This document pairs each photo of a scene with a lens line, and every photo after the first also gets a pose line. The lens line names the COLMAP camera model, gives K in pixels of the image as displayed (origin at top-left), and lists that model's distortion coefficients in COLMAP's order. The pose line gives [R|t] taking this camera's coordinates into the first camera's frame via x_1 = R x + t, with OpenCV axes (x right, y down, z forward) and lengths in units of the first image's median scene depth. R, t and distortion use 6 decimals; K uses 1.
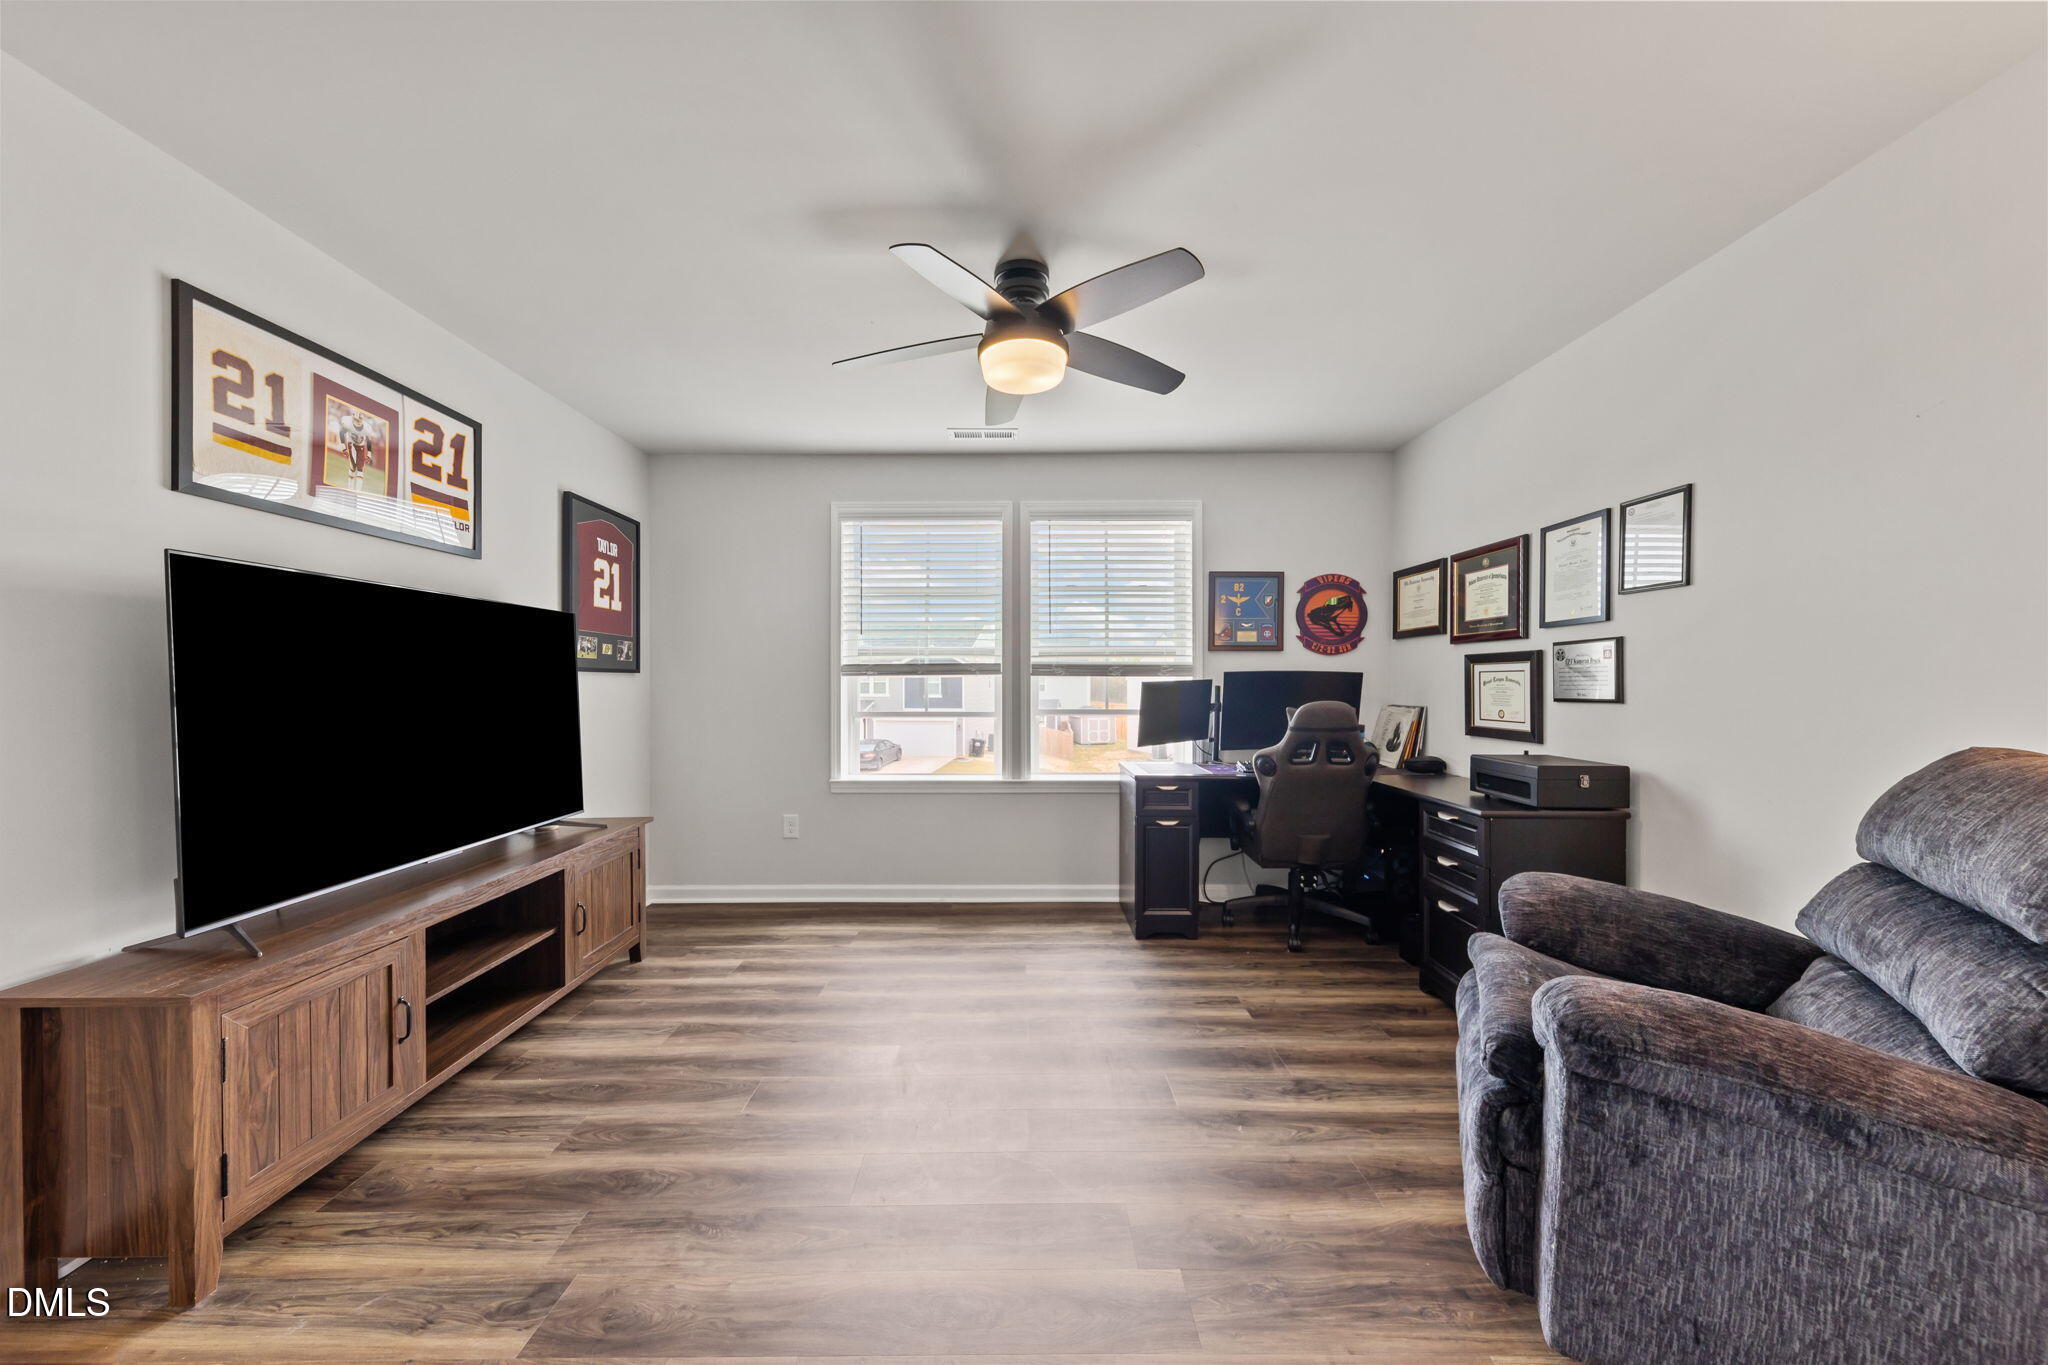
lens RADIAL K [[702.4, 0, 1017.5], [0, 702.4, 676.7], [0, 0, 1]] dist [0.018931, -0.009289]
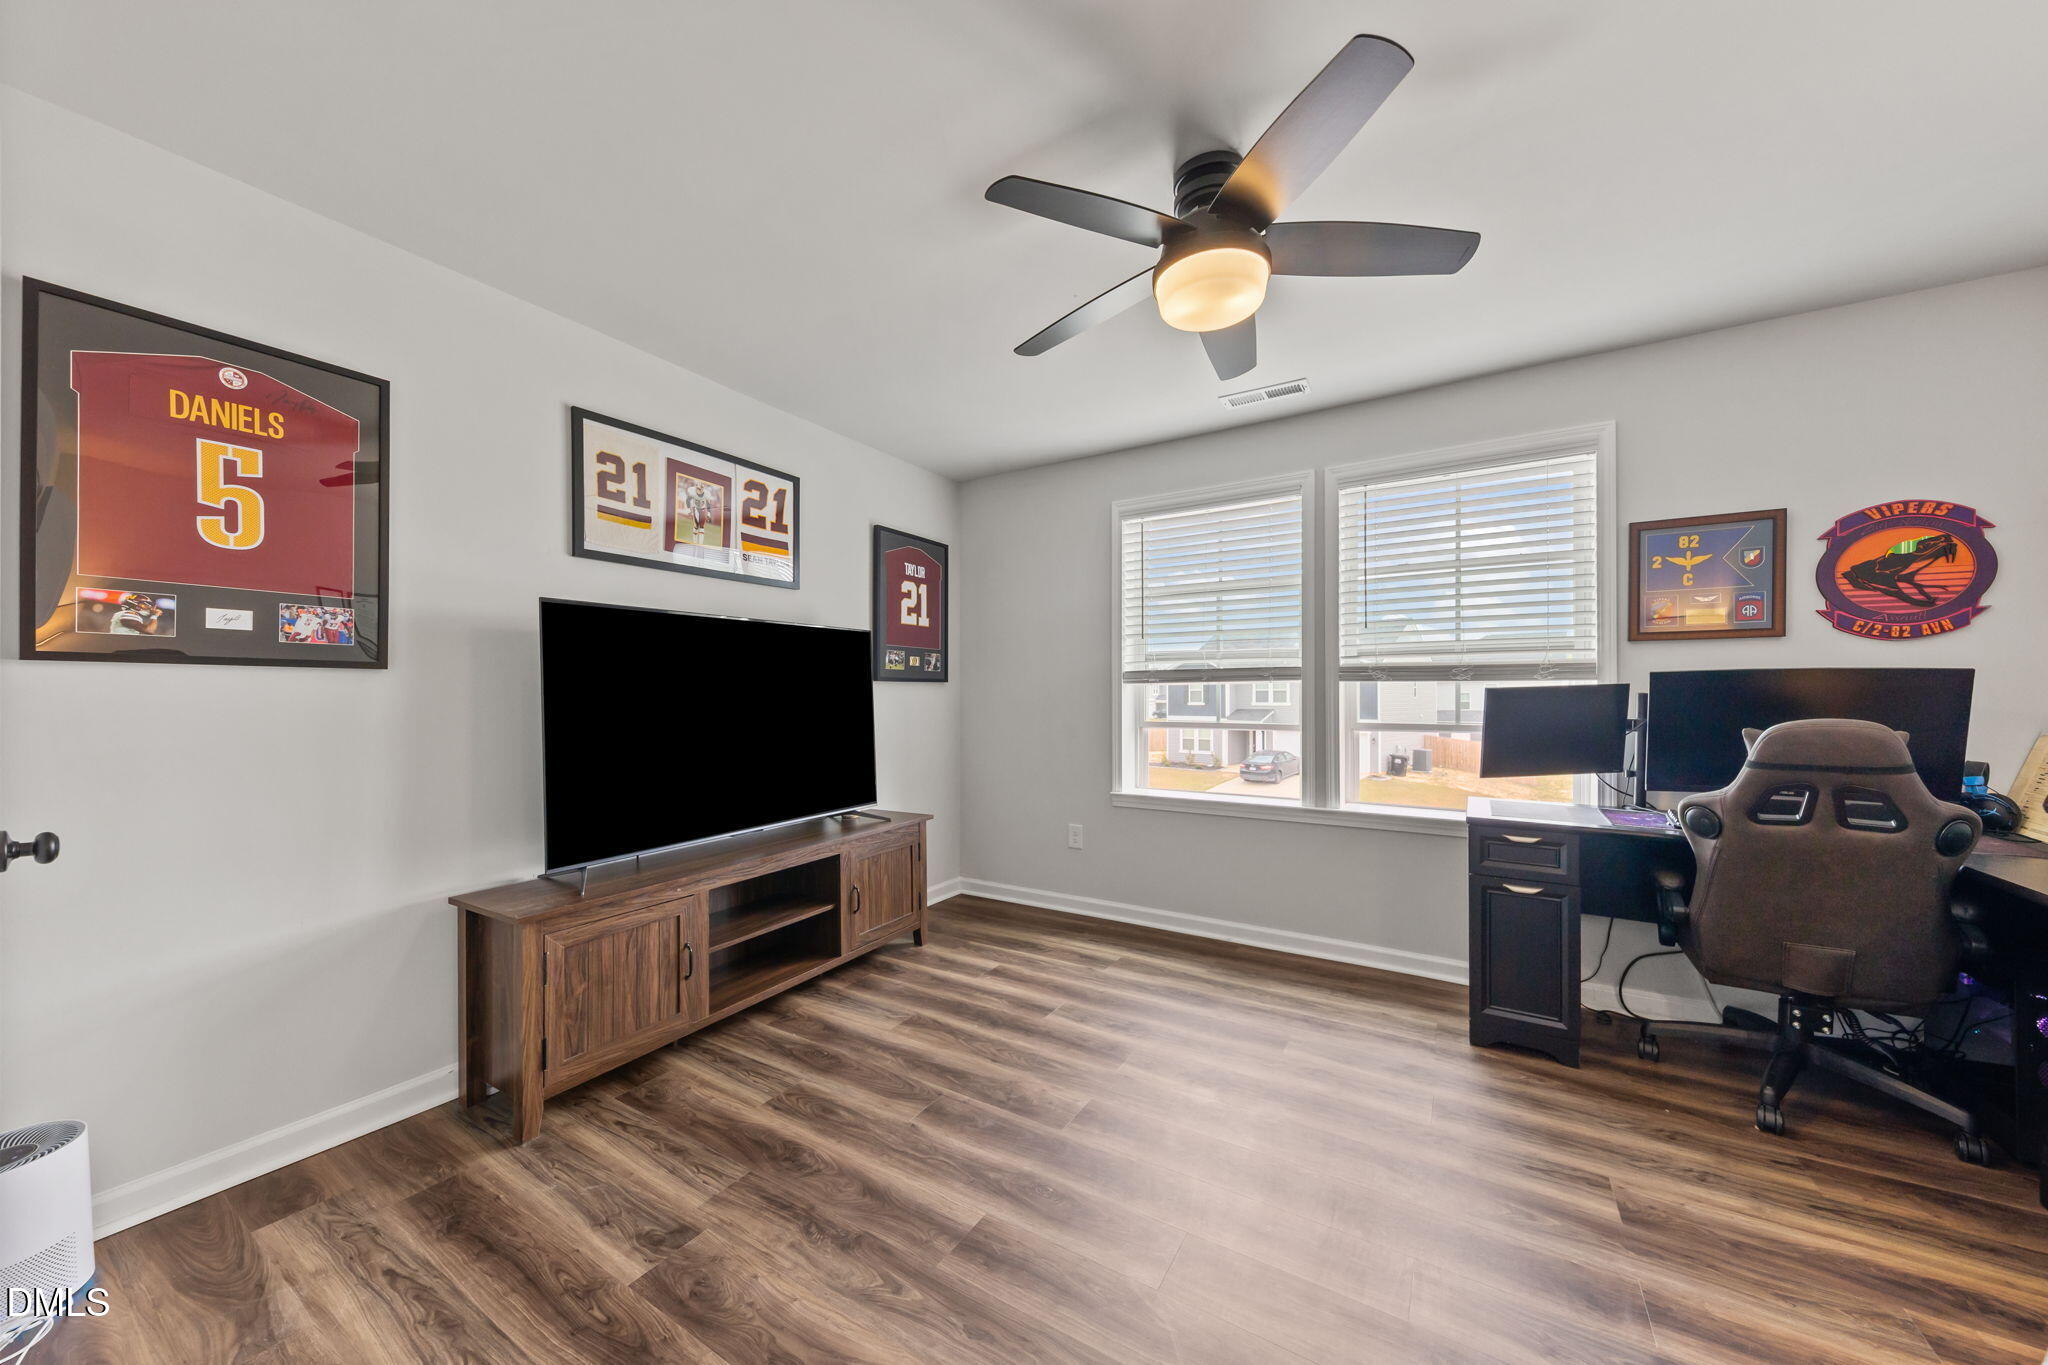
lens RADIAL K [[708.8, 0, 1016.1], [0, 708.8, 685.3], [0, 0, 1]] dist [0.008195, -0.003716]
pose [[0.848861, -0.007587, -0.528562, 0.167306], [0.008029, 0.999967, -0.001459, 0.002318], [0.528556, -0.003006, 0.848893, 0.141104]]
